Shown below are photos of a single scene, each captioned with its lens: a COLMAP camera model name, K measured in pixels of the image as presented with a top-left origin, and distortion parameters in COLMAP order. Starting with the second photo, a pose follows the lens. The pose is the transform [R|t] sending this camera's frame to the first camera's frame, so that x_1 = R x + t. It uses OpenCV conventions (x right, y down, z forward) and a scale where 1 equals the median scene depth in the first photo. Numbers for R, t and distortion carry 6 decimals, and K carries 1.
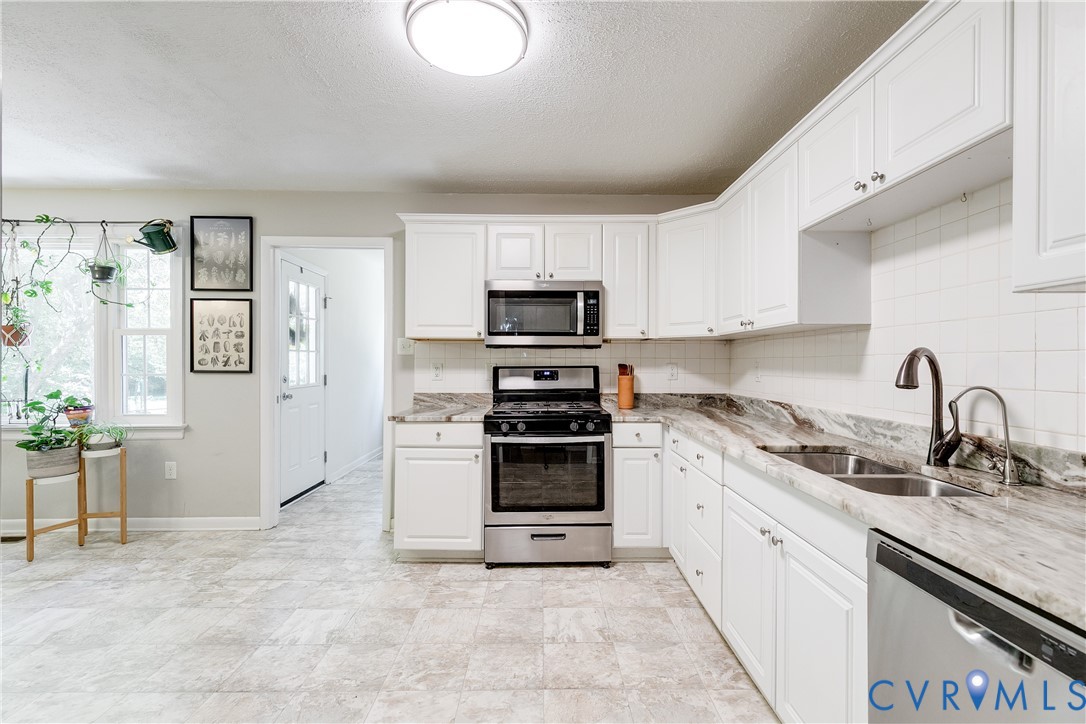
lens RADIAL K [[495.0, 0, 546.3], [0, 495.0, 366.9], [0, 0, 1]] dist [-0.003428, 0.000244]
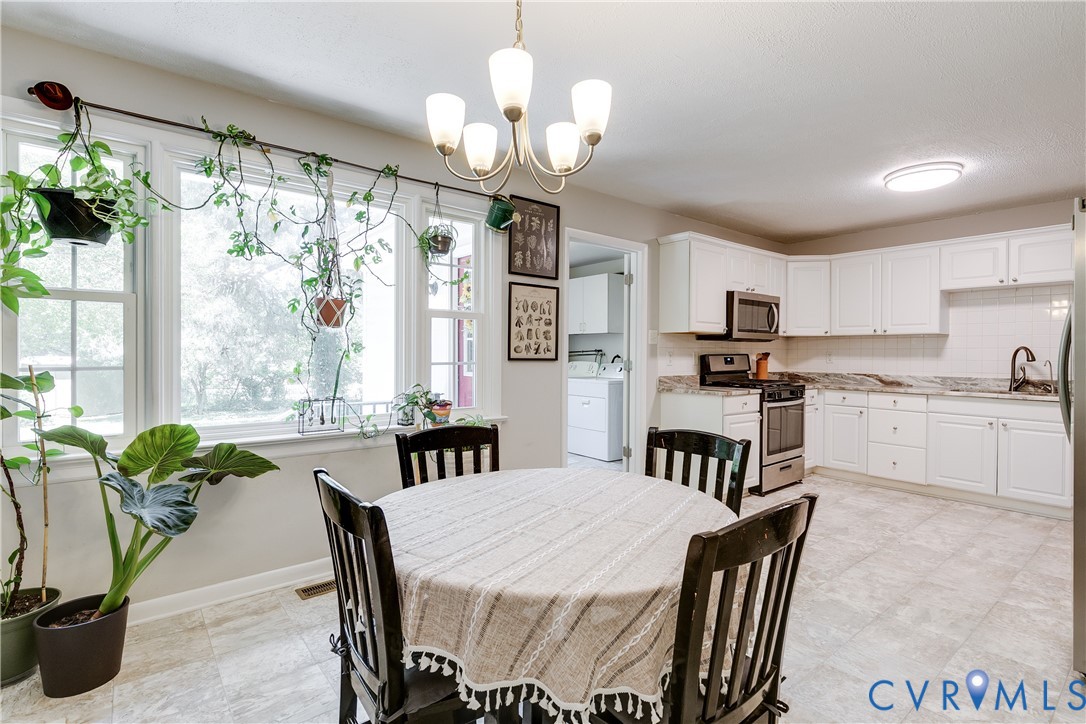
lens RADIAL K [[542.4, 0, 543.8], [0, 542.4, 356.2], [0, 0, 1]] dist [-0.000705, -0.000255]
pose [[0.776065, -0.001606, 0.630651, -1.318510], [0.003220, 0.999994, -0.001415, 0.004857], [-0.630644, 0.003129, 0.776066, 0.156019]]
